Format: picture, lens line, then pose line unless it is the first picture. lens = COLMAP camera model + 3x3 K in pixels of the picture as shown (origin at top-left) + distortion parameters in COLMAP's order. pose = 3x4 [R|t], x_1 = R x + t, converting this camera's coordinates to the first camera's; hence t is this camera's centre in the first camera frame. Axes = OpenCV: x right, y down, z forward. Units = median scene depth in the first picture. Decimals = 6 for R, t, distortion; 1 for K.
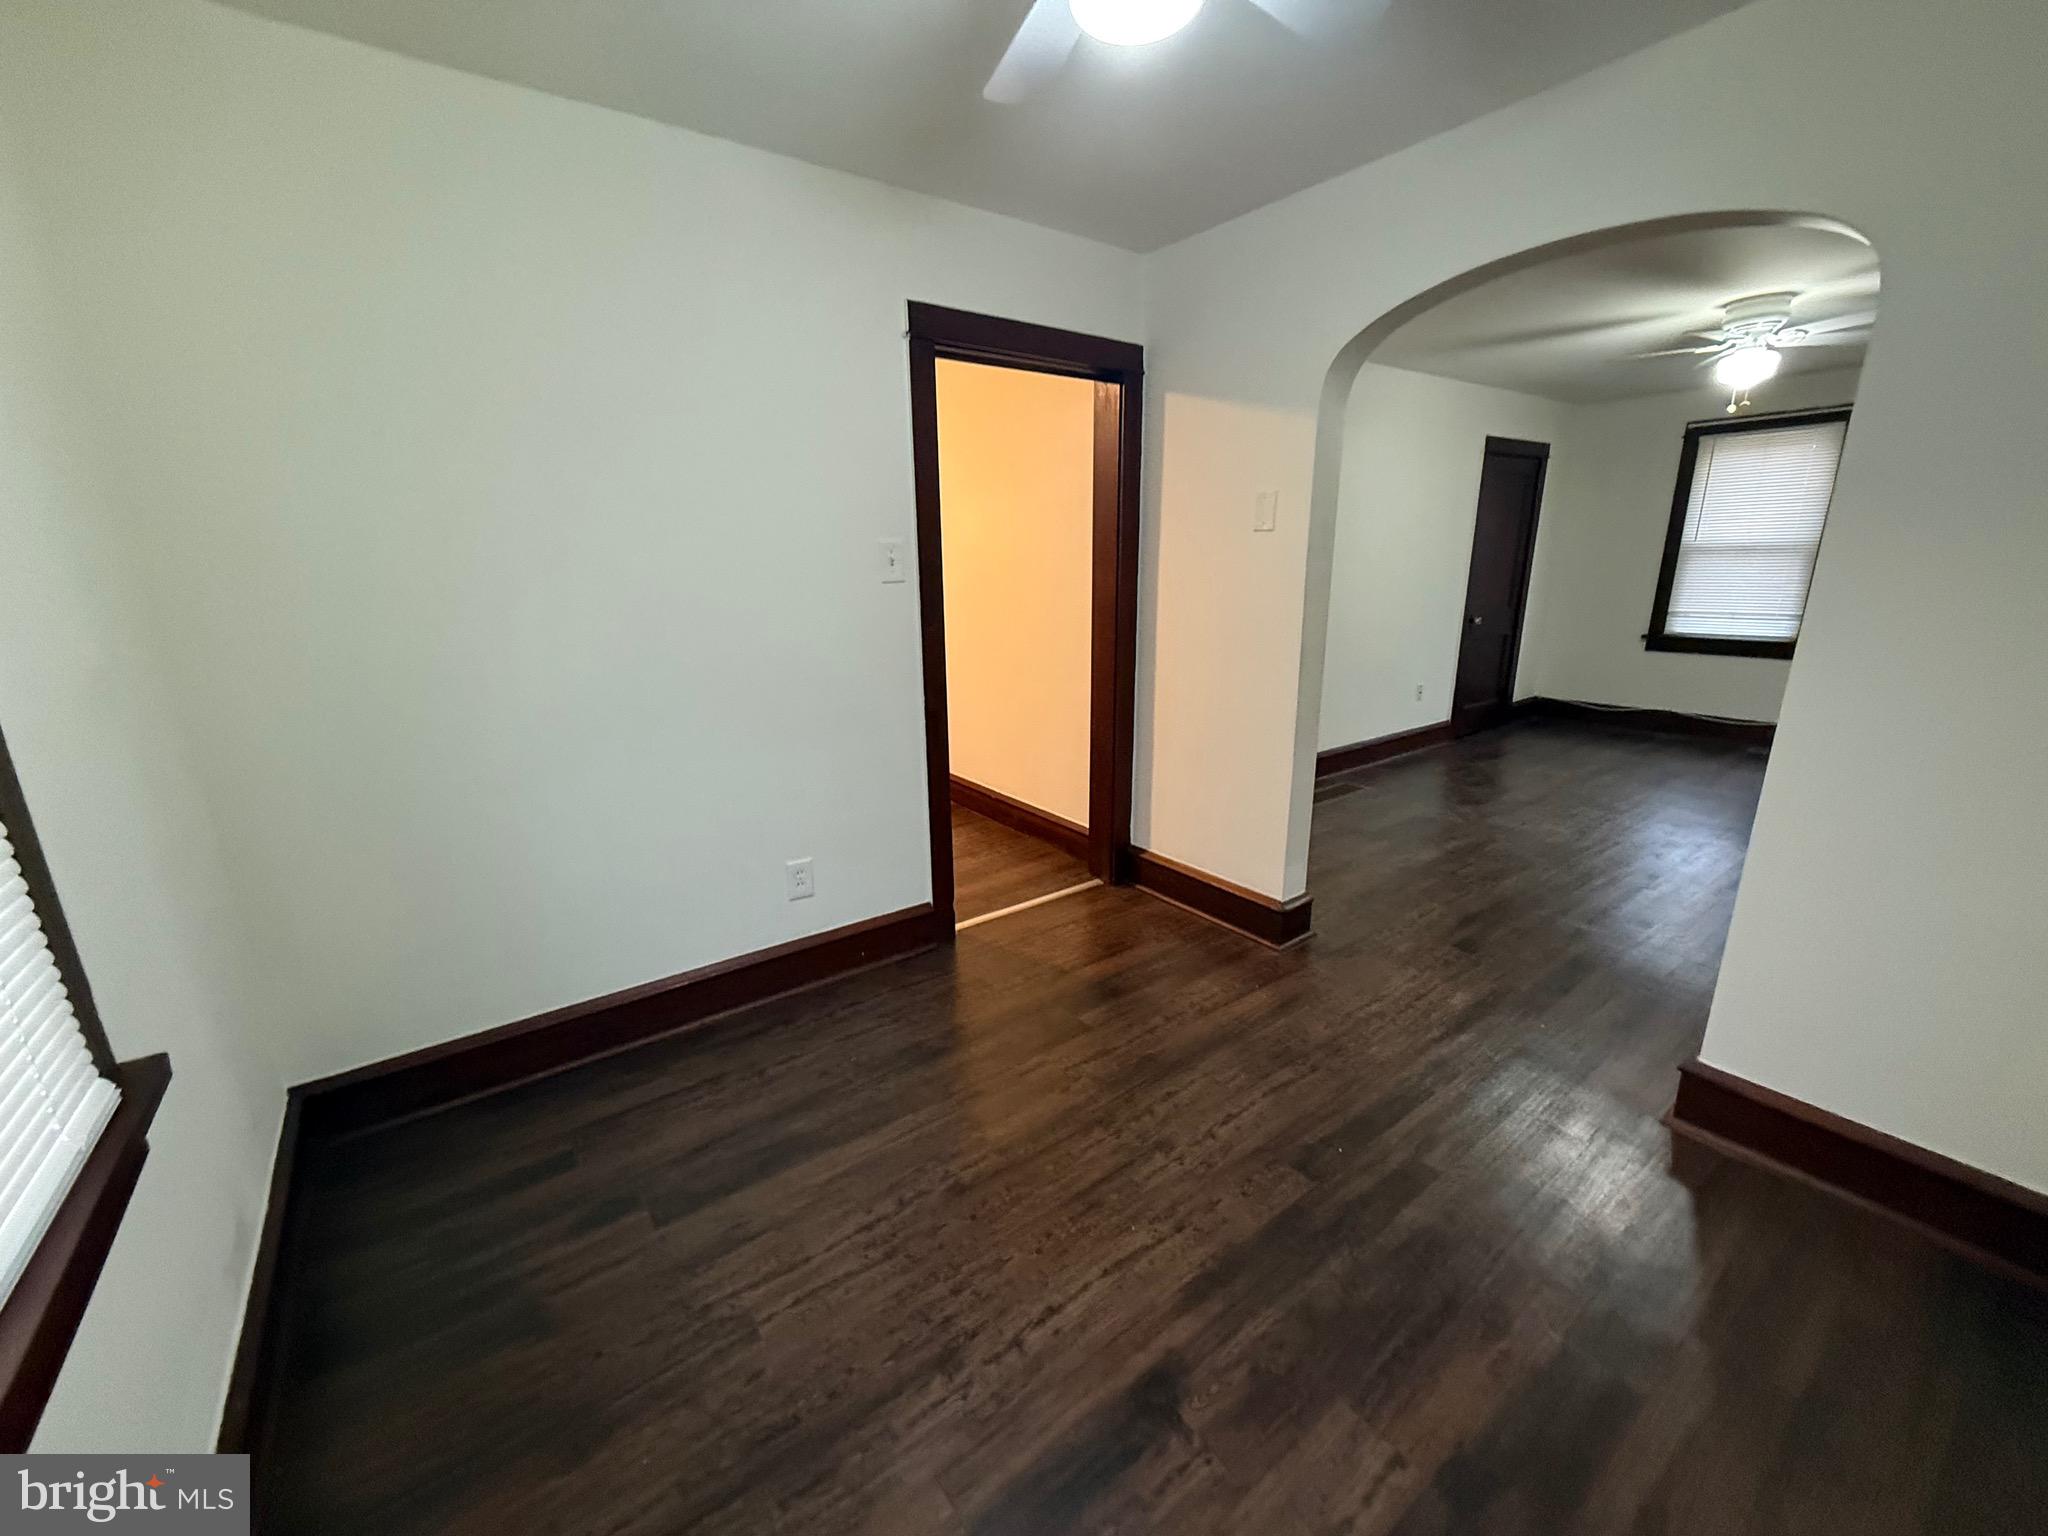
lens RADIAL K [[812.5, 0, 1028.6], [0, 812.5, 766.8], [0, 0, 1]] dist [0.002232, 0.000302]
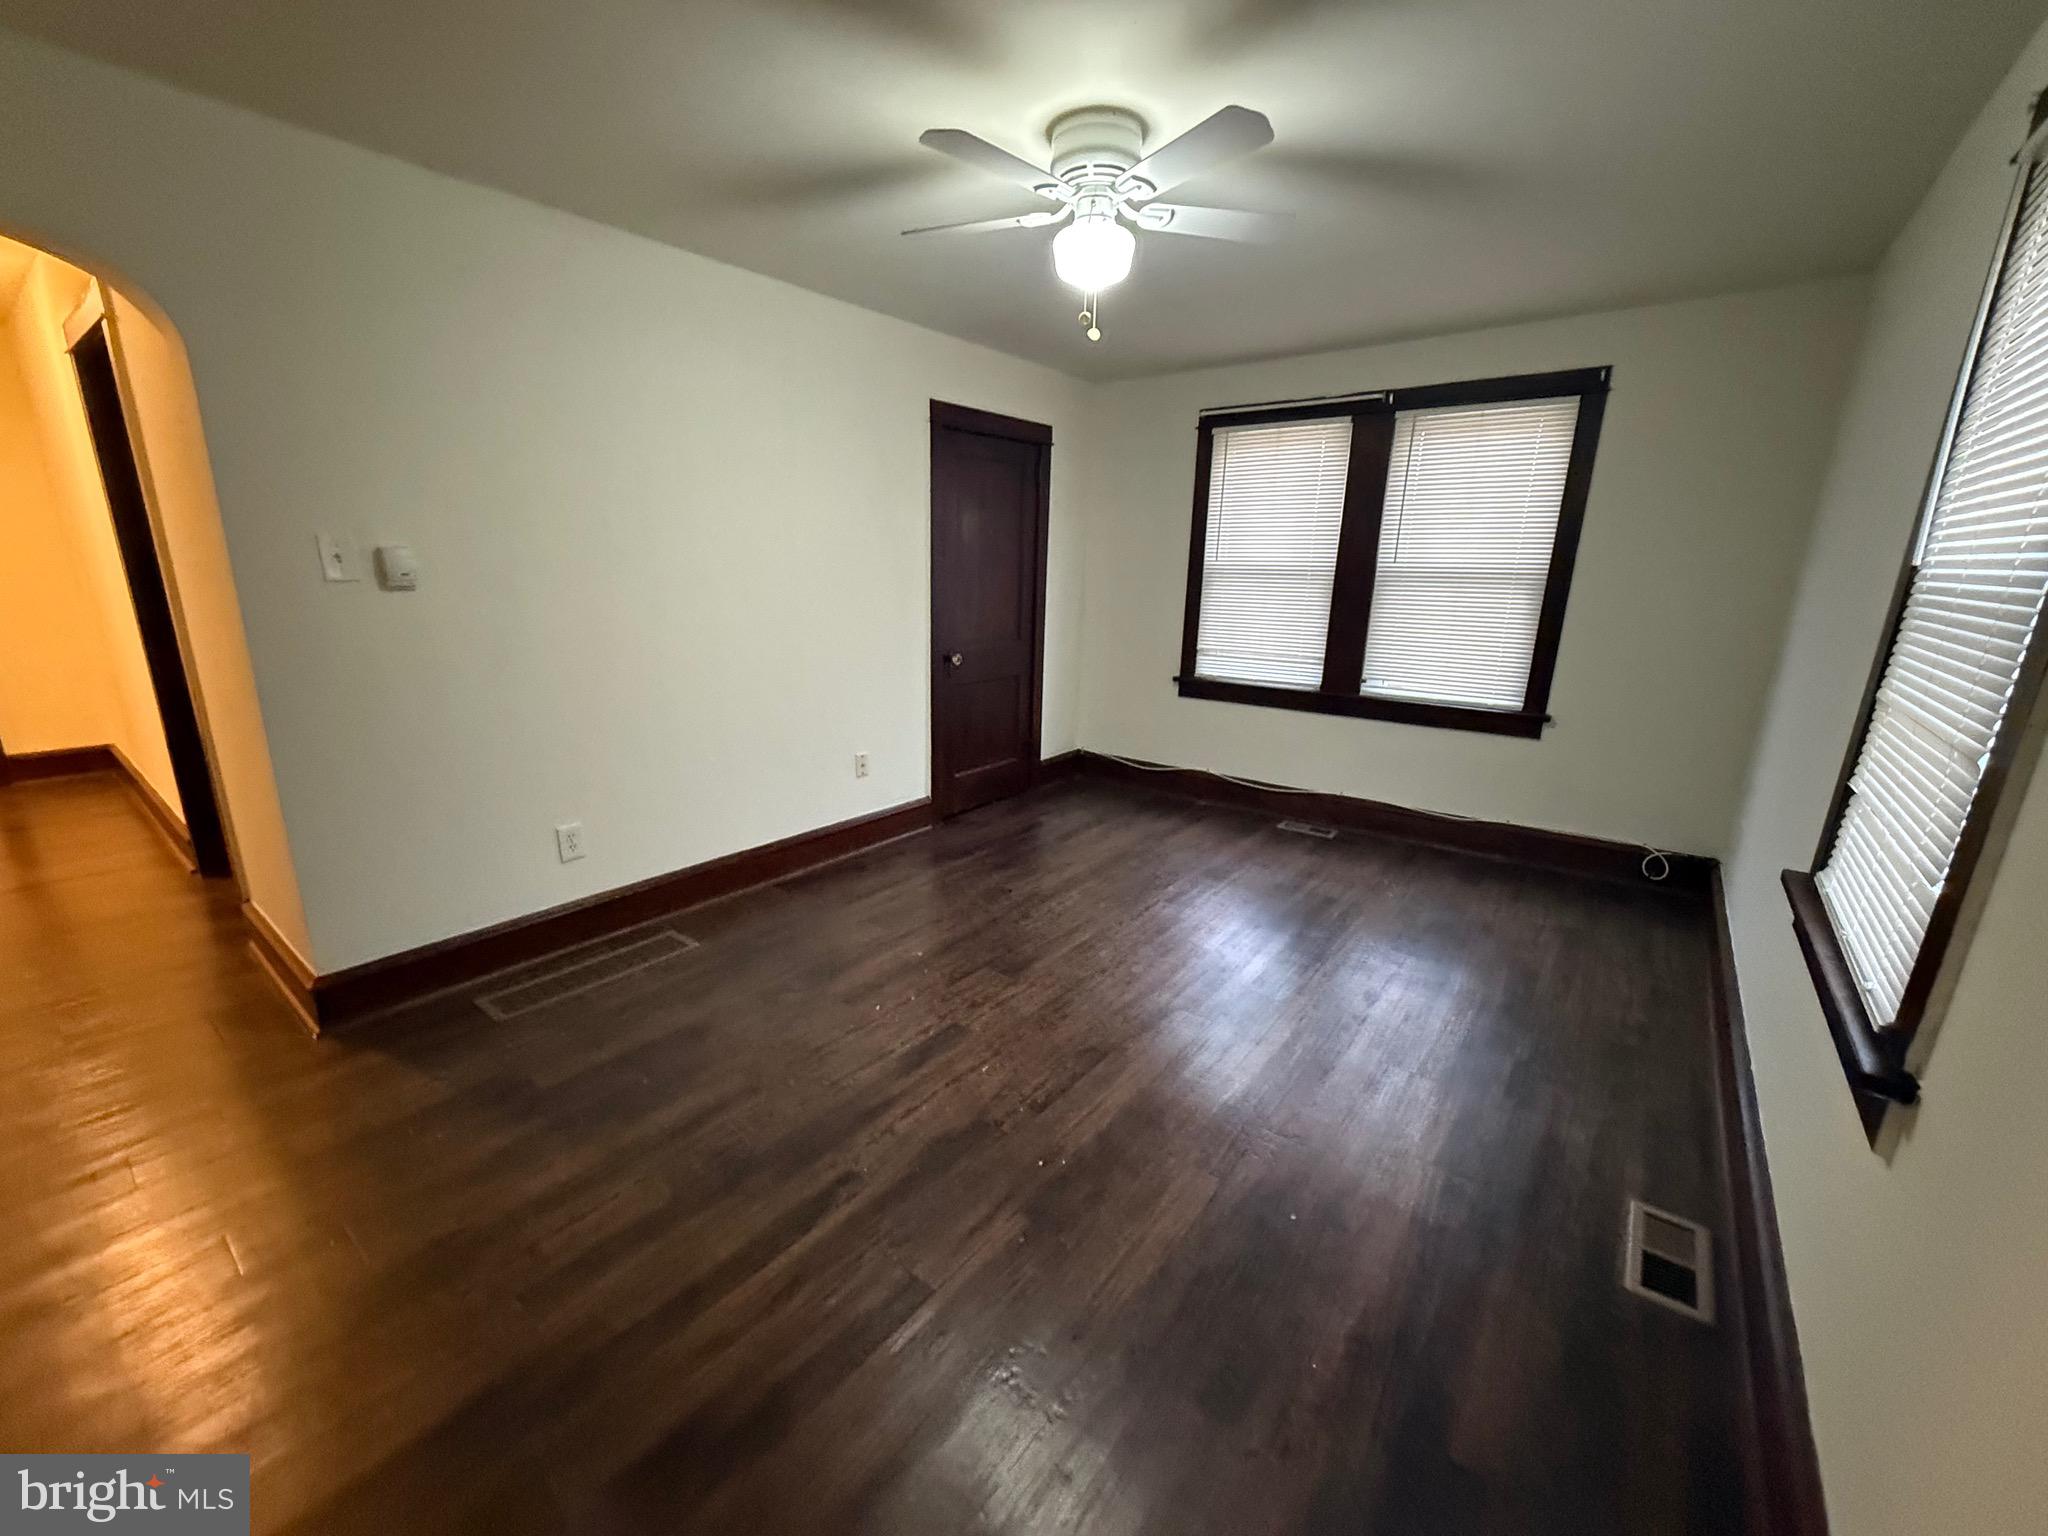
lens RADIAL K [[812.5, 0, 1017.5], [0, 812.5, 770.1], [0, 0, 1]] dist [0.002232, 0.000302]
pose [[0.963394, -0.032345, 0.266131, 0.420542], [0.032399, 0.999466, 0.004187, -0.085117], [-0.266125, 0.004589, 0.963928, 0.294607]]
